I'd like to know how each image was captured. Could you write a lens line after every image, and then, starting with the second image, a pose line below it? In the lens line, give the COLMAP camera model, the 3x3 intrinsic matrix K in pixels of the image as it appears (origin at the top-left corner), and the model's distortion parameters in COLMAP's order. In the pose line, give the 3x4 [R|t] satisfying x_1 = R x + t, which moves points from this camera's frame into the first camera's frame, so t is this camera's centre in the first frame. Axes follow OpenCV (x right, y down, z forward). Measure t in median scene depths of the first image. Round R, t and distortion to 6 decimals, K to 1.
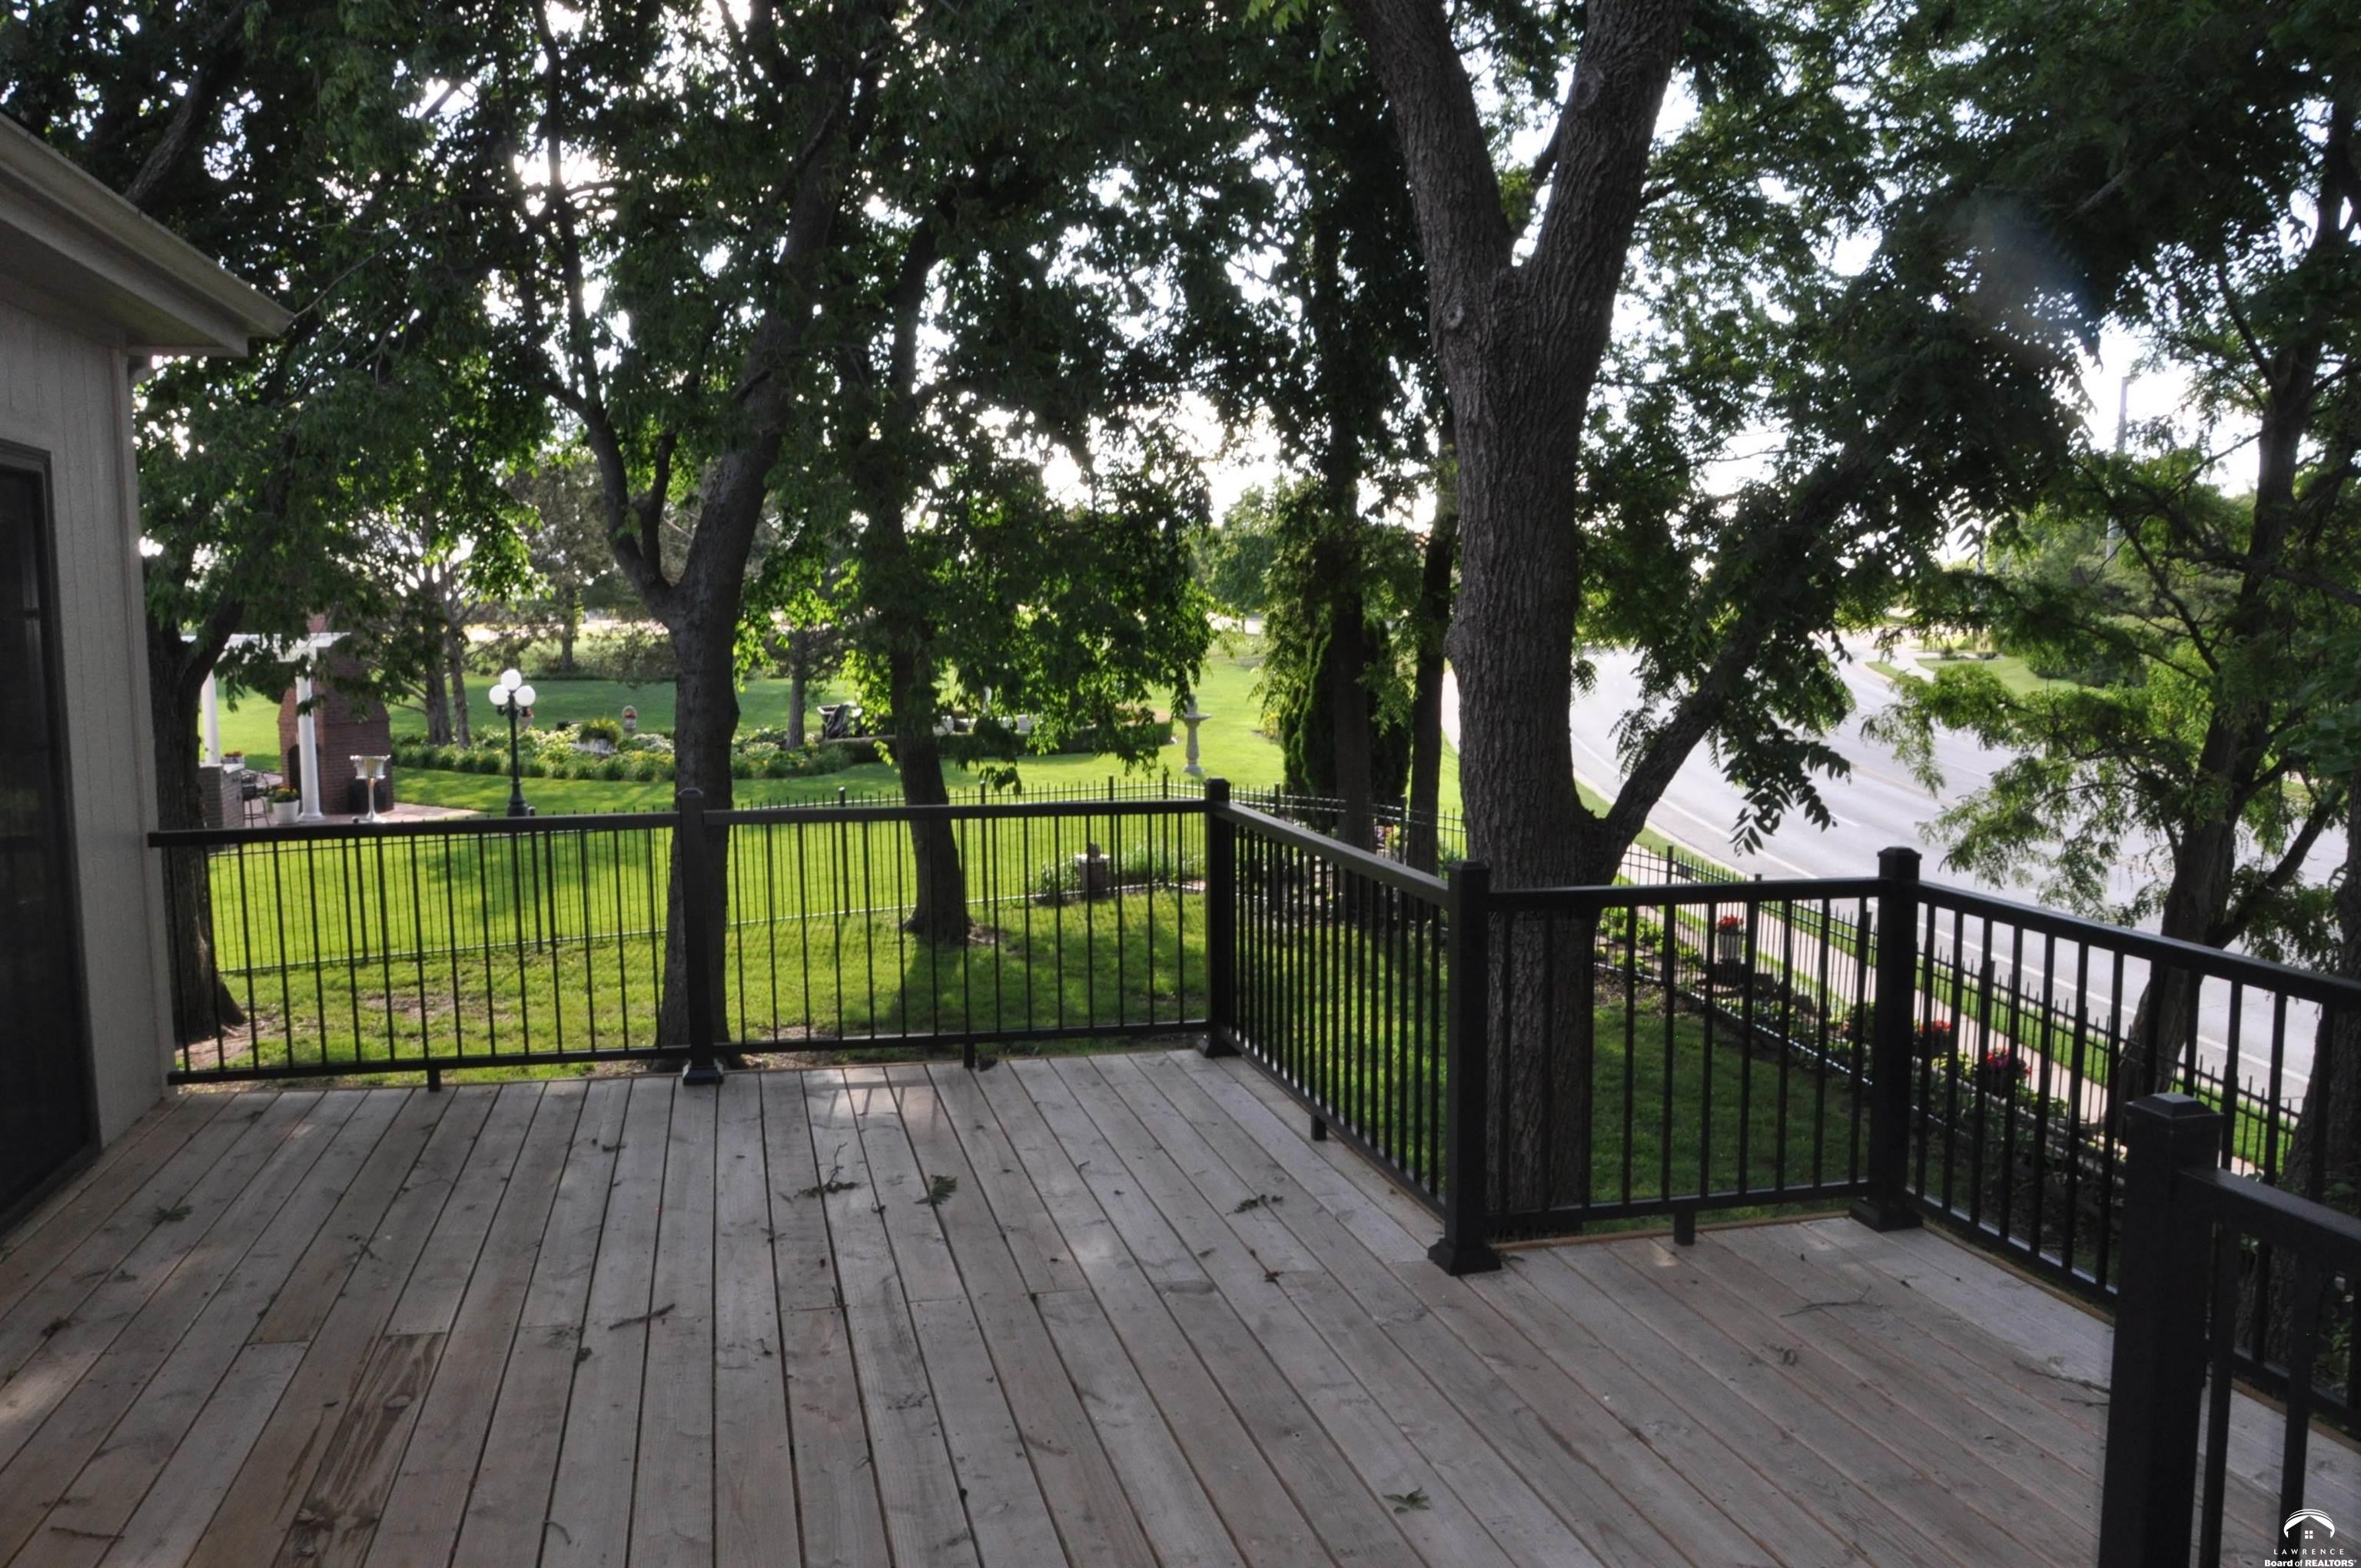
lens RADIAL K [[1954.2, 0, 1180.7], [0, 1954.2, 826.1], [0, 0, 1]] dist [-0.167480, 0.151969]
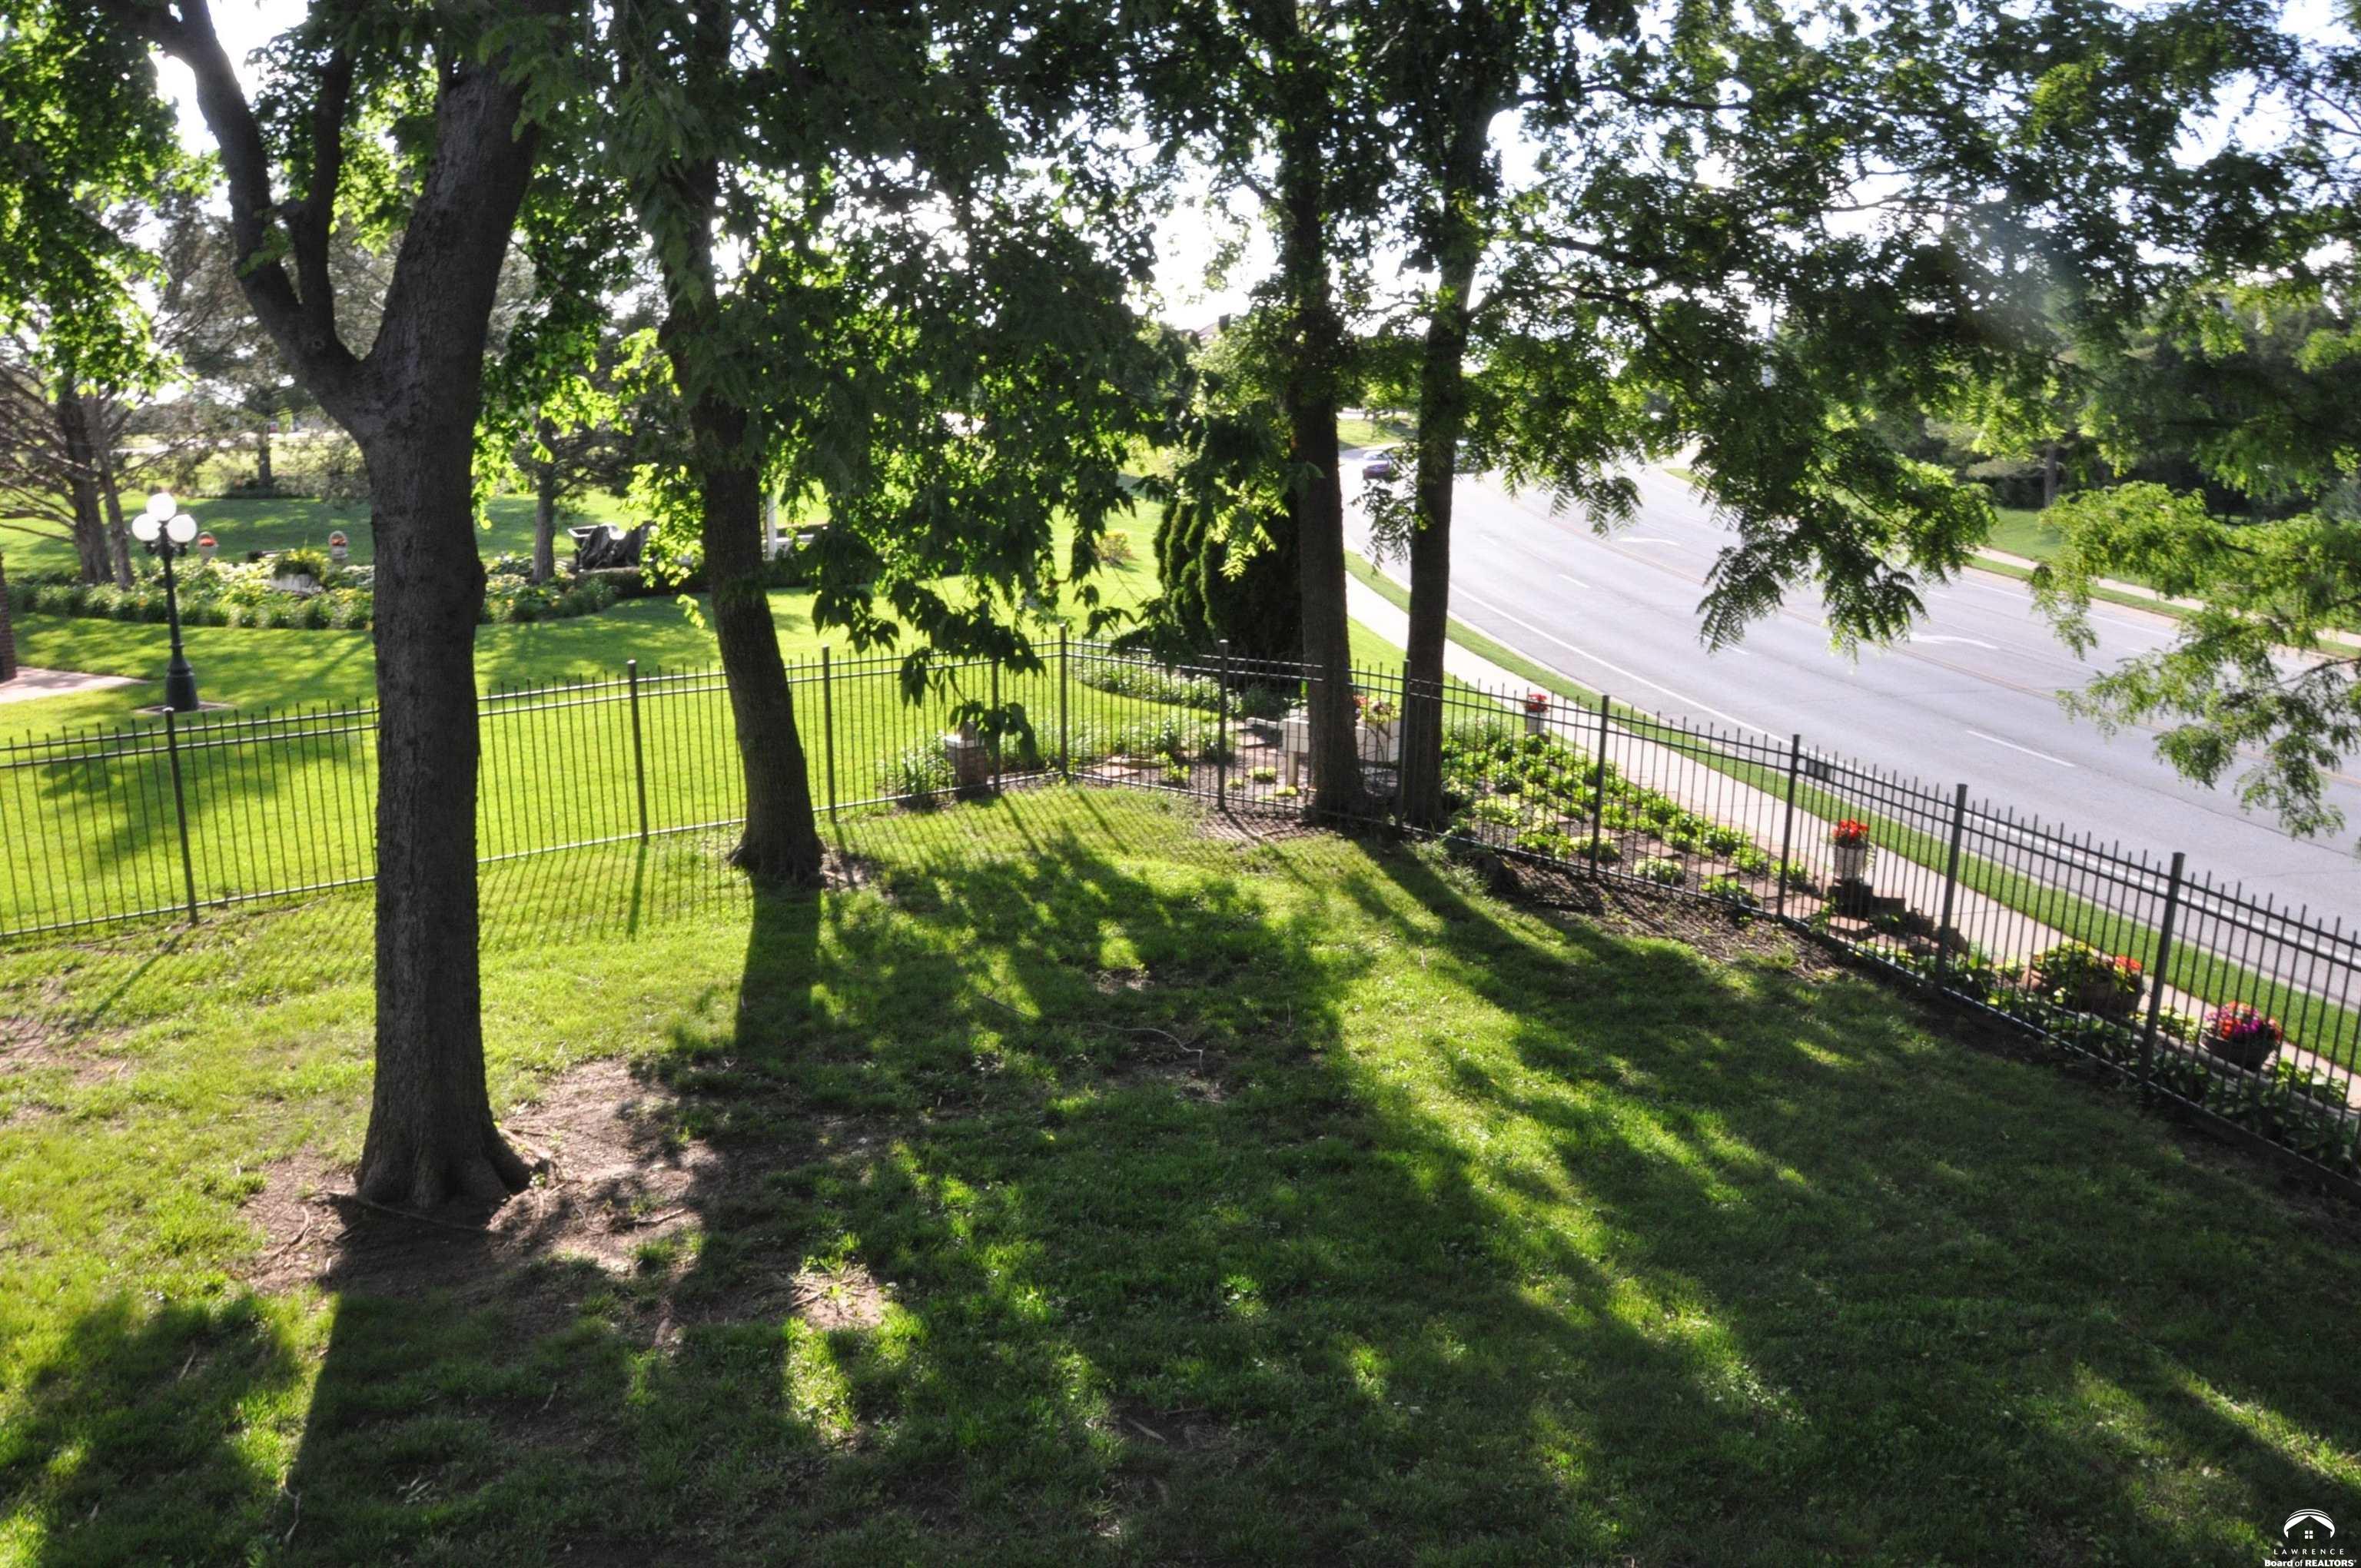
lens RADIAL K [[1954.2, 0, 1180.7], [0, 1954.2, 826.1], [0, 0, 1]] dist [-0.167480, 0.151969]
pose [[0.991717, -0.022568, 0.126441, -0.051543], [0.009910, 0.994953, 0.099855, -0.021857], [-0.128056, -0.097775, 0.986935, 0.216095]]
